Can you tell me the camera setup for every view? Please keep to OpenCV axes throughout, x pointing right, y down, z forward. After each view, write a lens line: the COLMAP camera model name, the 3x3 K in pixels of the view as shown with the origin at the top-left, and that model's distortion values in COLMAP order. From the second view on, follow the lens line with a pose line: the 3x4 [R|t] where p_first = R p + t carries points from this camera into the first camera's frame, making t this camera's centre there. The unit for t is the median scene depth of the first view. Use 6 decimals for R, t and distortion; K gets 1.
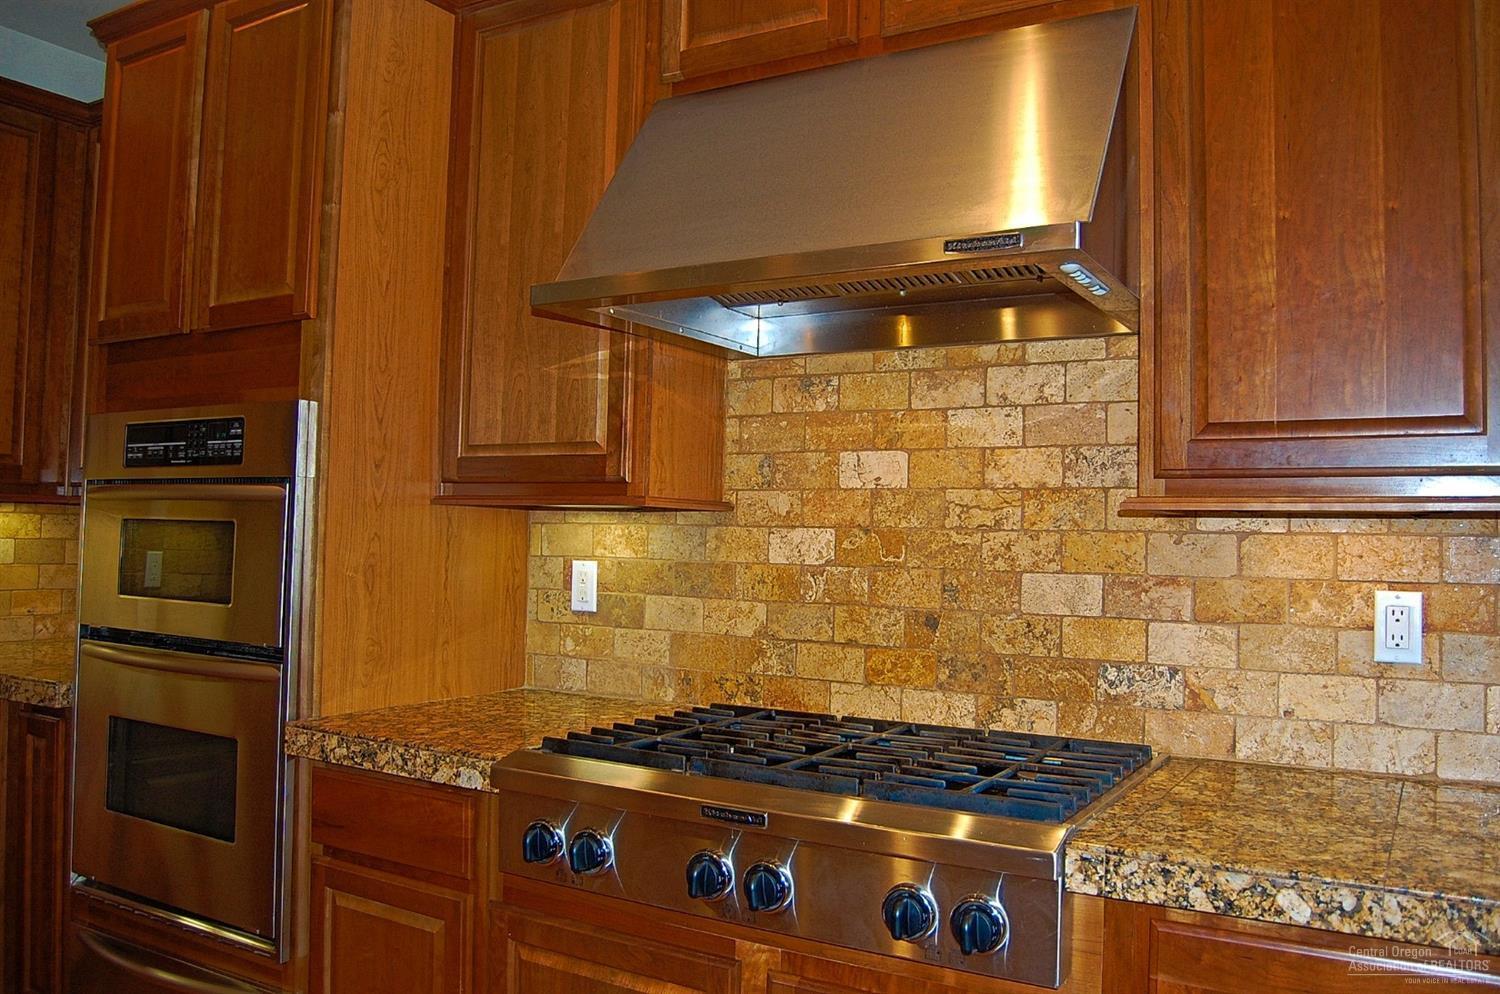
lens RADIAL K [[1179.2, 0, 786.0], [0, 1179.2, 477.8], [0, 0, 1]] dist [-0.085740, 0.023747]
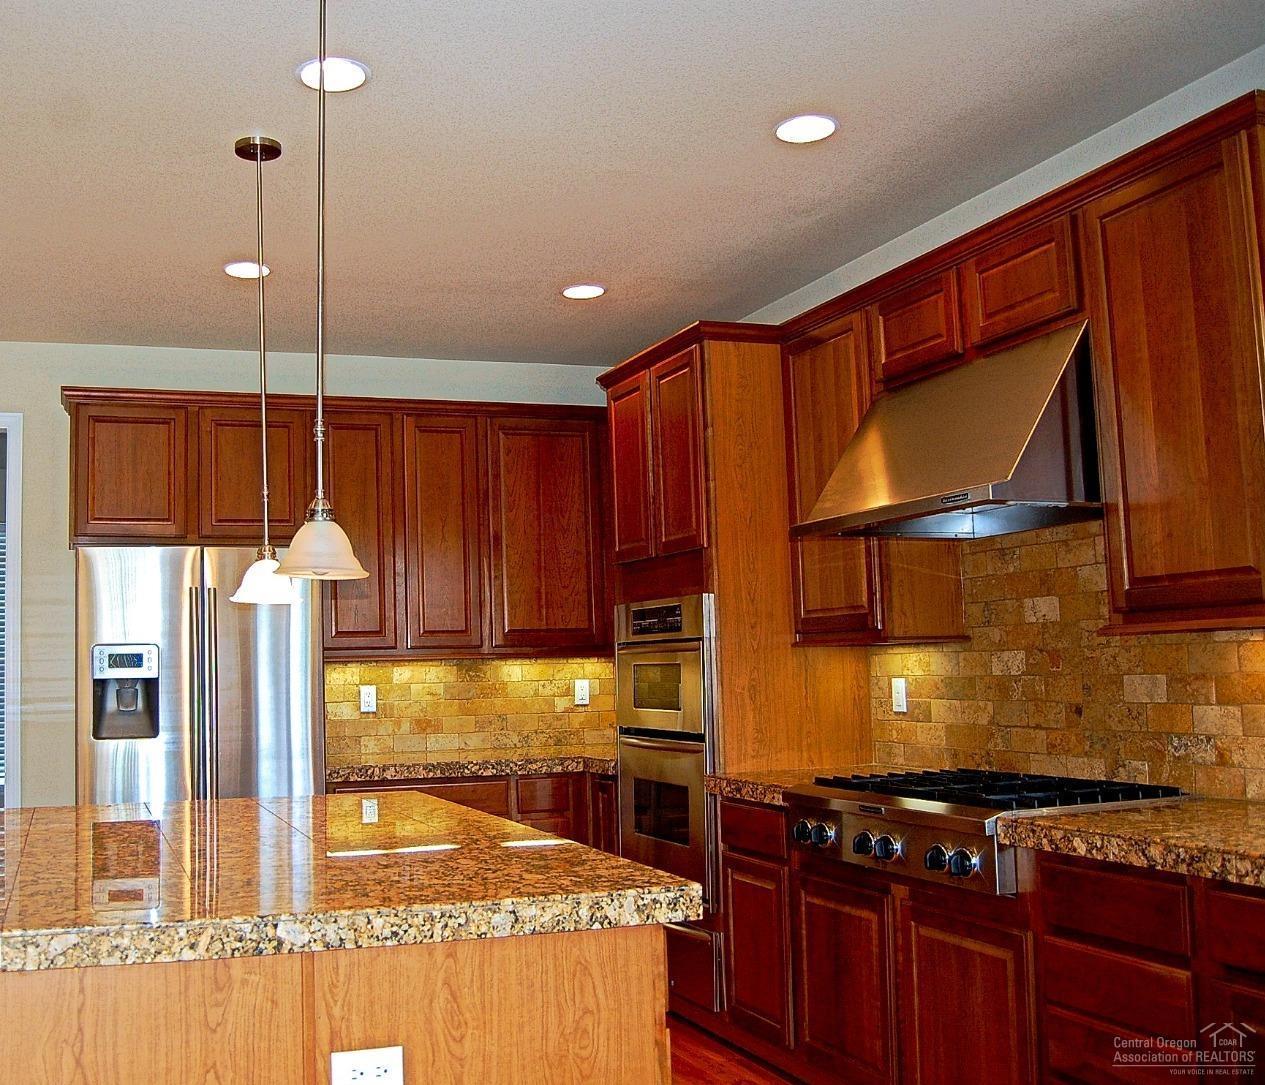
lens RADIAL K [[1365.5, 0, 628.5], [0, 1365.5, 542.3], [0, 0, 1]] dist [-0.079392, 0.000000]
pose [[0.798657, -0.093260, -0.594516, 0.697153], [0.069371, 0.995601, -0.062986, -0.020192], [0.597774, 0.009062, 0.801613, -0.700259]]
